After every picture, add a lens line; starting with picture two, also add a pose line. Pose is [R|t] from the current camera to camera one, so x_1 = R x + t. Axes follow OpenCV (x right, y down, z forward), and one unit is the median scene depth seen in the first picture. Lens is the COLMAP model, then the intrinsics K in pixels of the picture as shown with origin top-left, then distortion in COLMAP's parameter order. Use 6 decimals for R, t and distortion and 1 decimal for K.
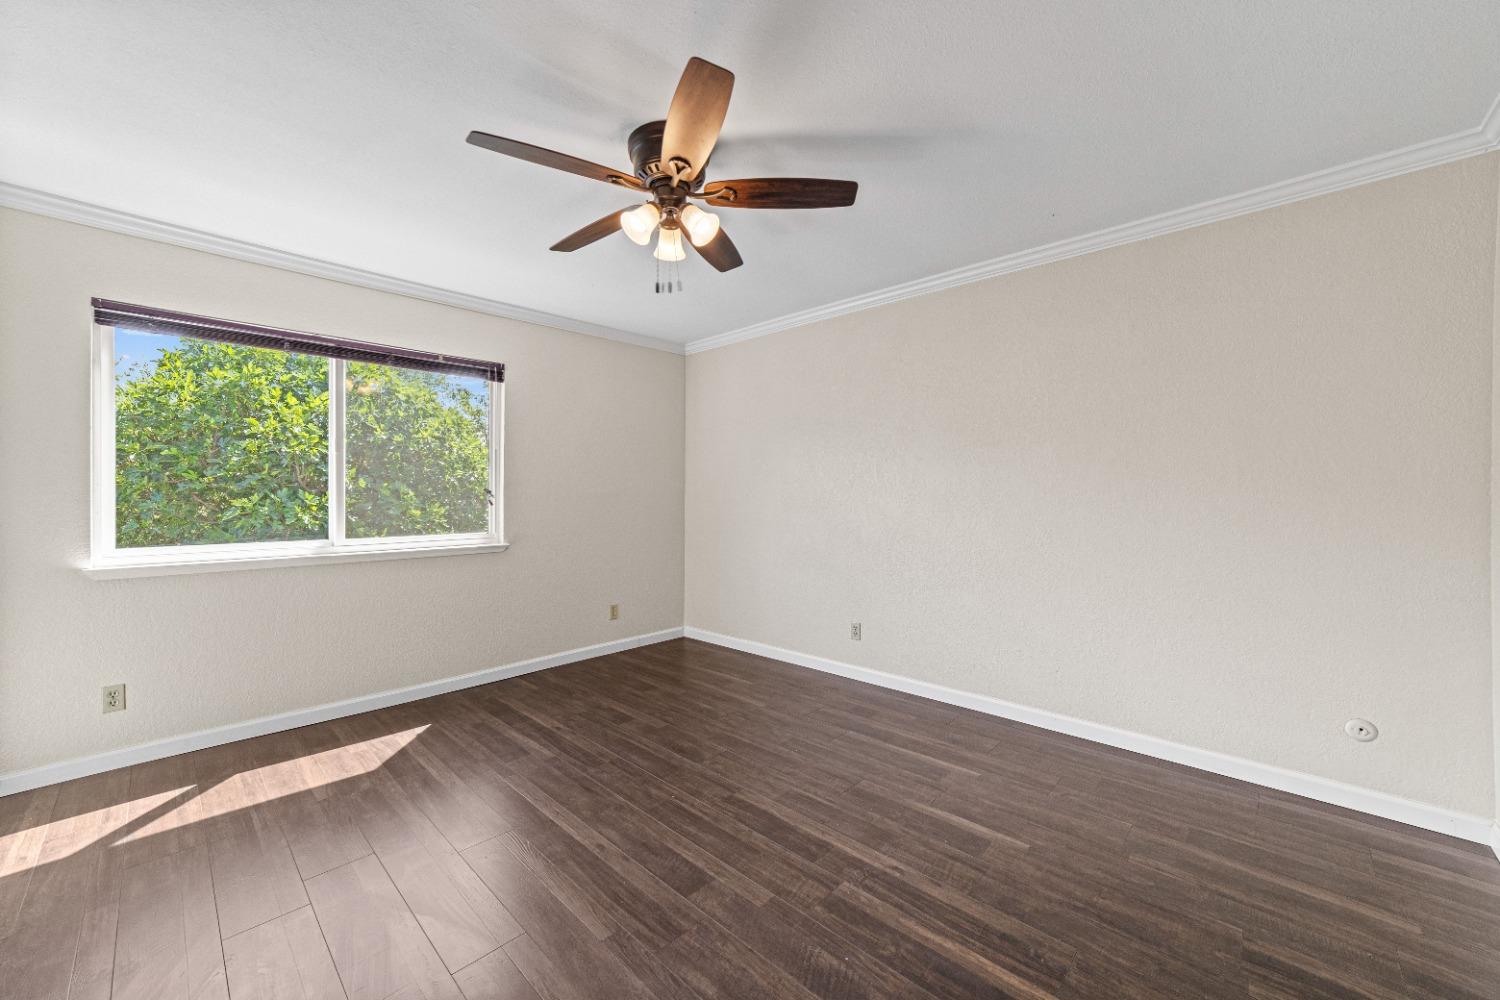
lens RADIAL K [[574.7, 0, 752.9], [0, 574.7, 506.2], [0, 0, 1]] dist [-0.017369, 0.002652]
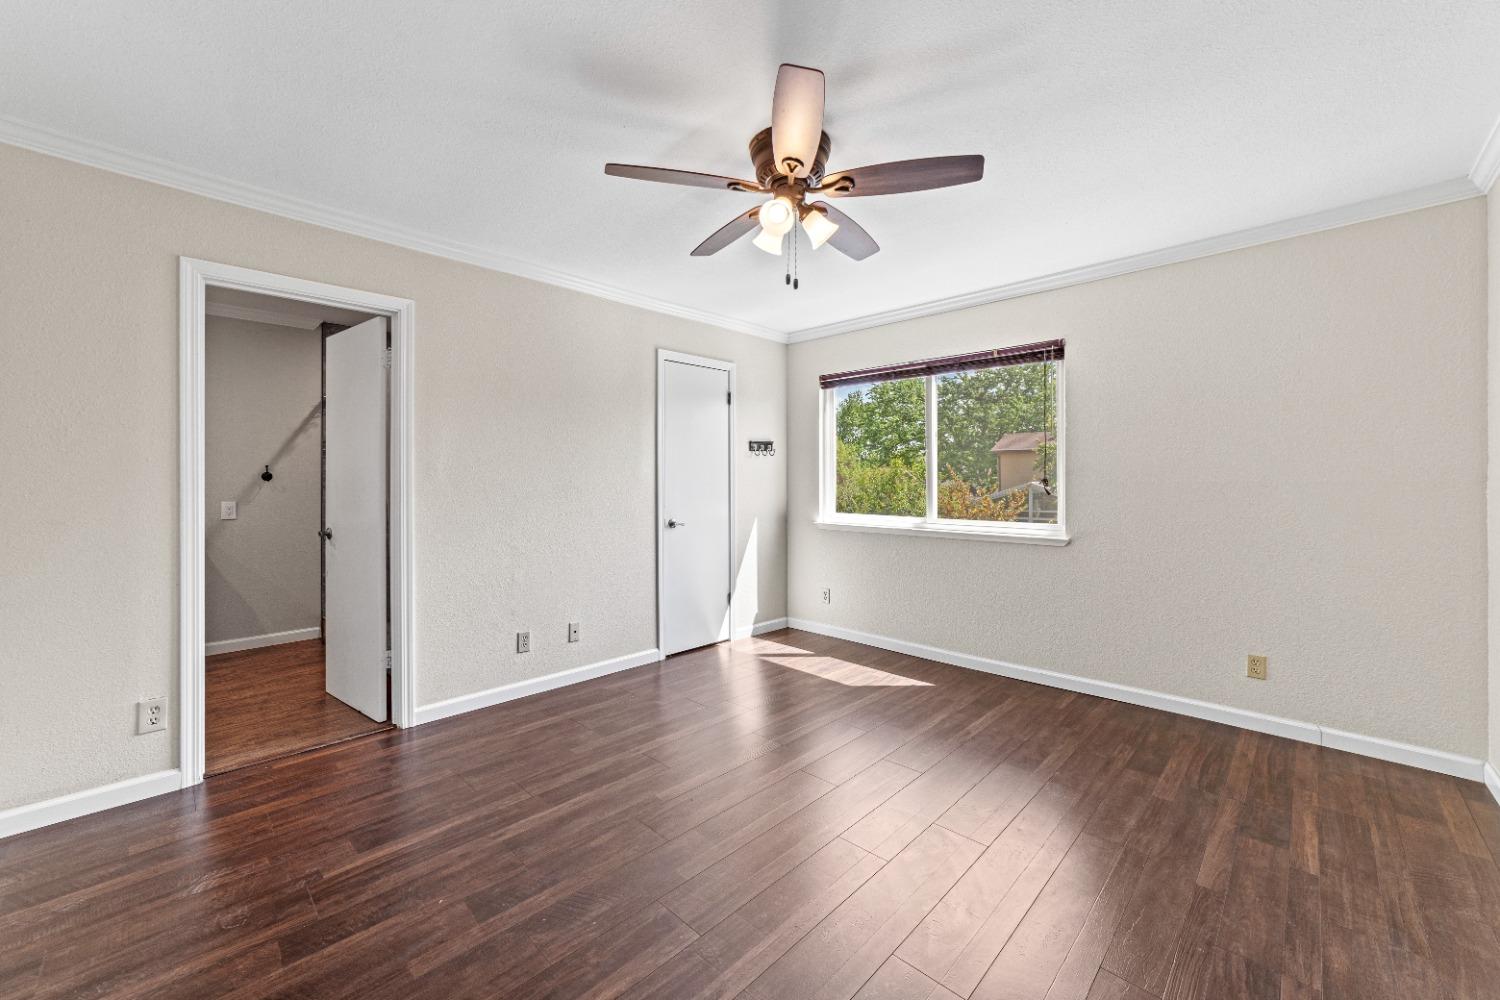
lens RADIAL K [[587.6, 0, 753.8], [0, 587.6, 484.7], [0, 0, 1]] dist [-0.007285, 0.002268]
pose [[-0.008839, 0.002048, -0.999959, 0.628242], [-0.026635, 0.999643, 0.002282, -0.008779], [0.999606, 0.026654, -0.008781, 0.666404]]
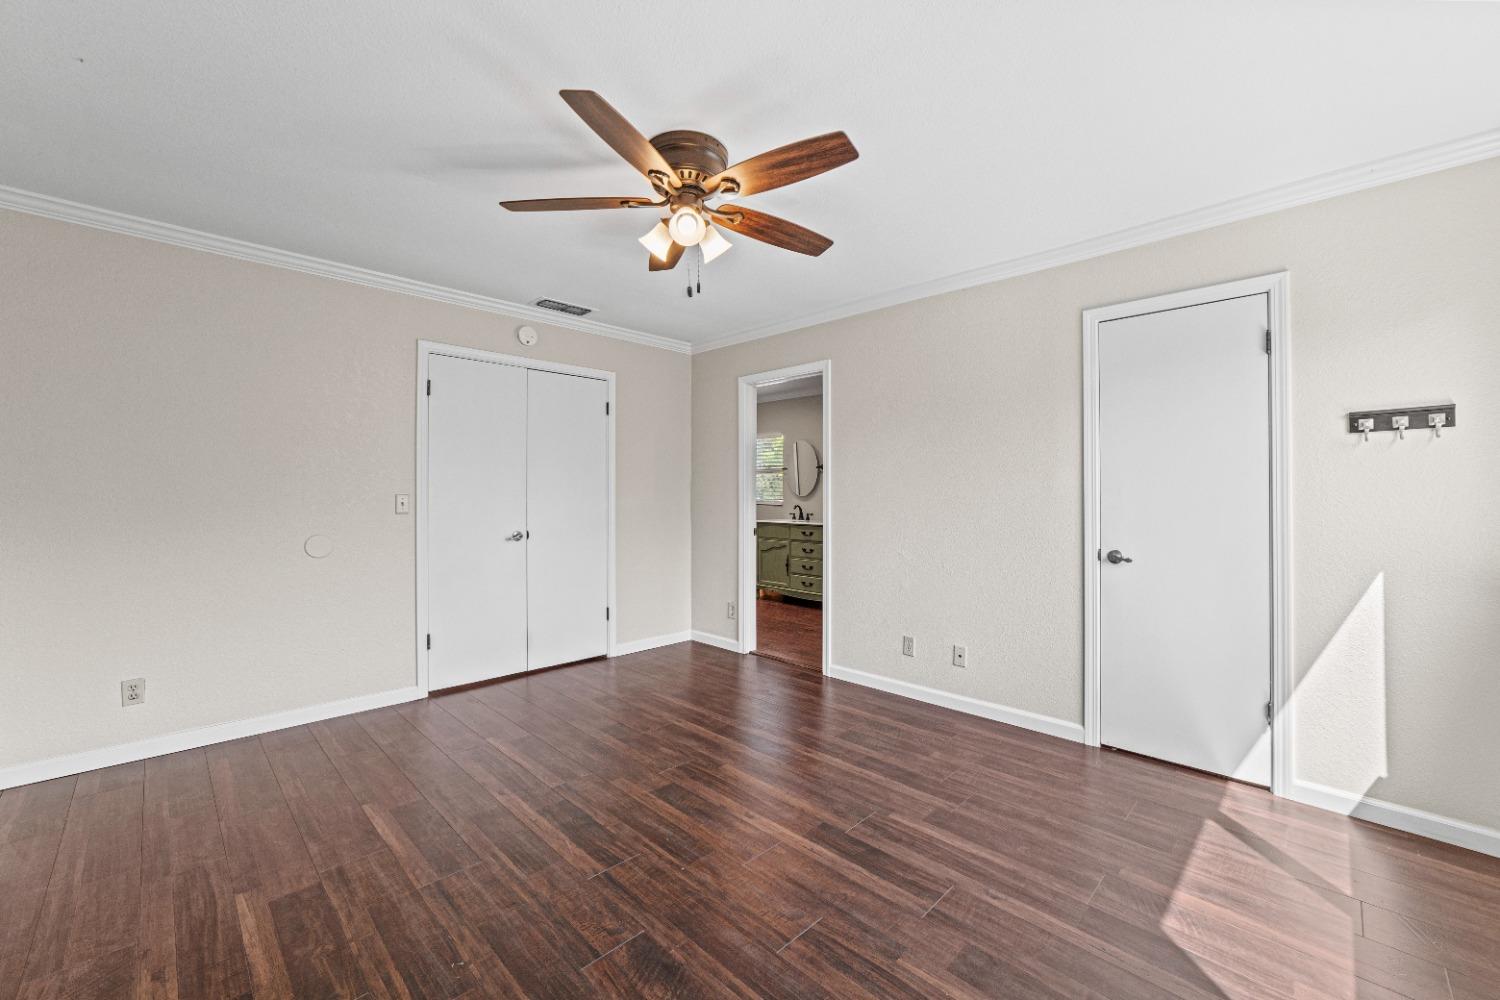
lens RADIAL K [[587.6, 0, 756.5], [0, 587.6, 495.4], [0, 0, 1]] dist [-0.007285, 0.002268]
pose [[-0.999947, -0.009931, 0.002676, -0.185019], [-0.009864, 0.999663, 0.024003, -0.025009], [-0.002913, 0.023975, -0.999708, 1.419167]]
